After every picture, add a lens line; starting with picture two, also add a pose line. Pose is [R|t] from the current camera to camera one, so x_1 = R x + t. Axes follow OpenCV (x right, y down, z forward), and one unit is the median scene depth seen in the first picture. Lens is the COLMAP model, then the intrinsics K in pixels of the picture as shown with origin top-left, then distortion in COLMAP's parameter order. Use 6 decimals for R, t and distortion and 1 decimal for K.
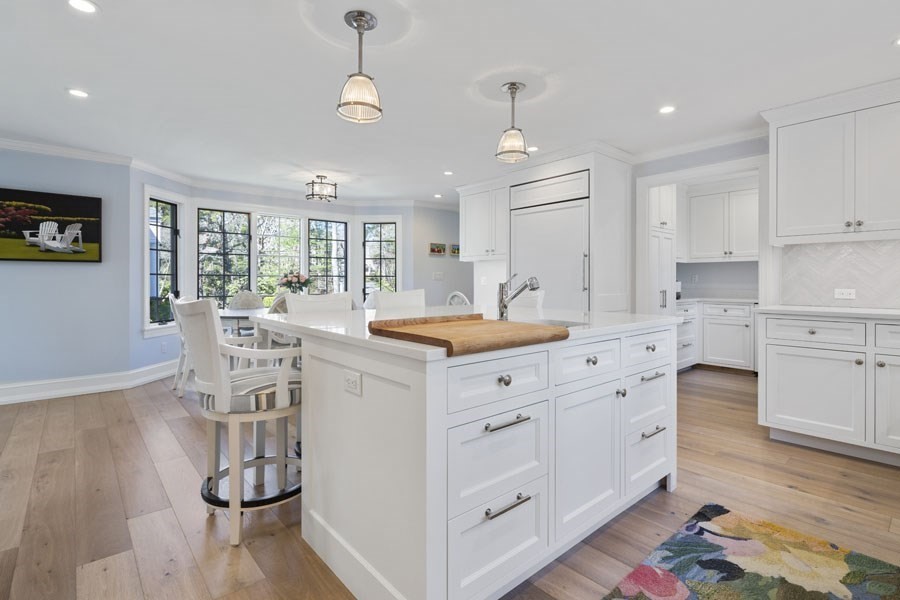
lens RADIAL K [[432.7, 0, 449.2], [0, 432.7, 279.4], [0, 0, 1]] dist [0.003433, -0.002261]
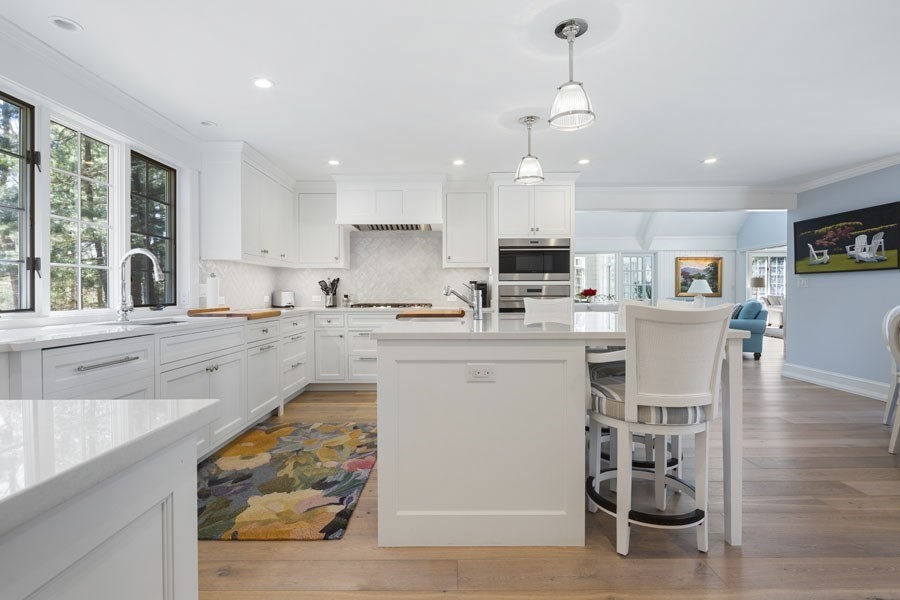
lens RADIAL K [[432.7, 0, 451.6], [0, 432.7, 297.7], [0, 0, 1]] dist [0.003433, -0.002261]
pose [[-0.649962, 0.012088, -0.759871, 0.604859], [0.005526, 0.999922, 0.011179, 0.008205], [0.759947, 0.003067, -0.649978, 0.944674]]
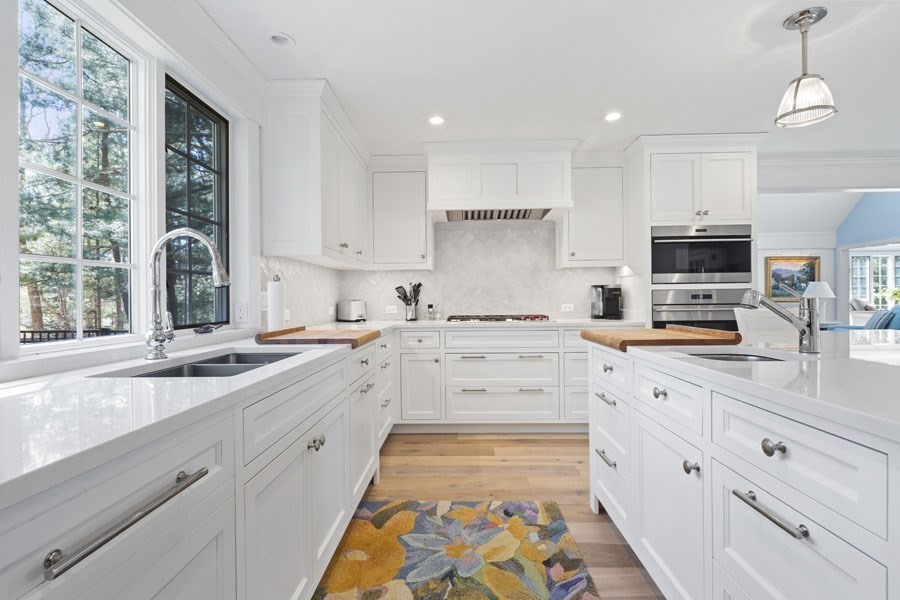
lens RADIAL K [[432.7, 0, 453.2], [0, 432.7, 300.4], [0, 0, 1]] dist [0.003433, -0.002261]
pose [[-0.668215, 0.010785, -0.743890, 0.526601], [0.014690, 0.999891, 0.001301, 0.001840], [0.743823, -0.010058, -0.668301, 0.529223]]
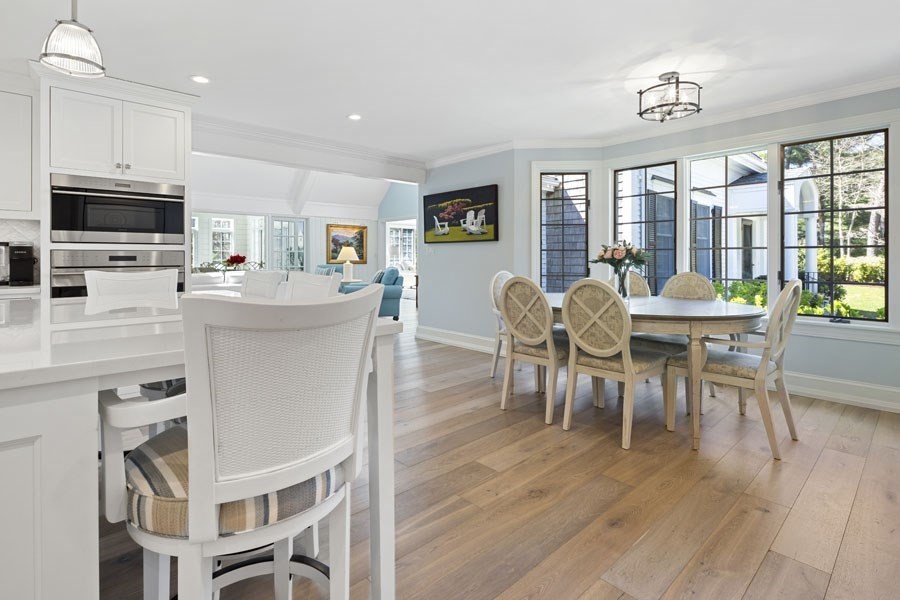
lens RADIAL K [[432.7, 0, 451.5], [0, 432.7, 258.2], [0, 0, 1]] dist [0.003433, -0.002261]
pose [[0.043627, 0.001975, -0.999046, 0.354422], [0.004240, 0.999989, 0.002162, 0.003457], [0.999039, -0.004330, 0.043619, 0.906773]]
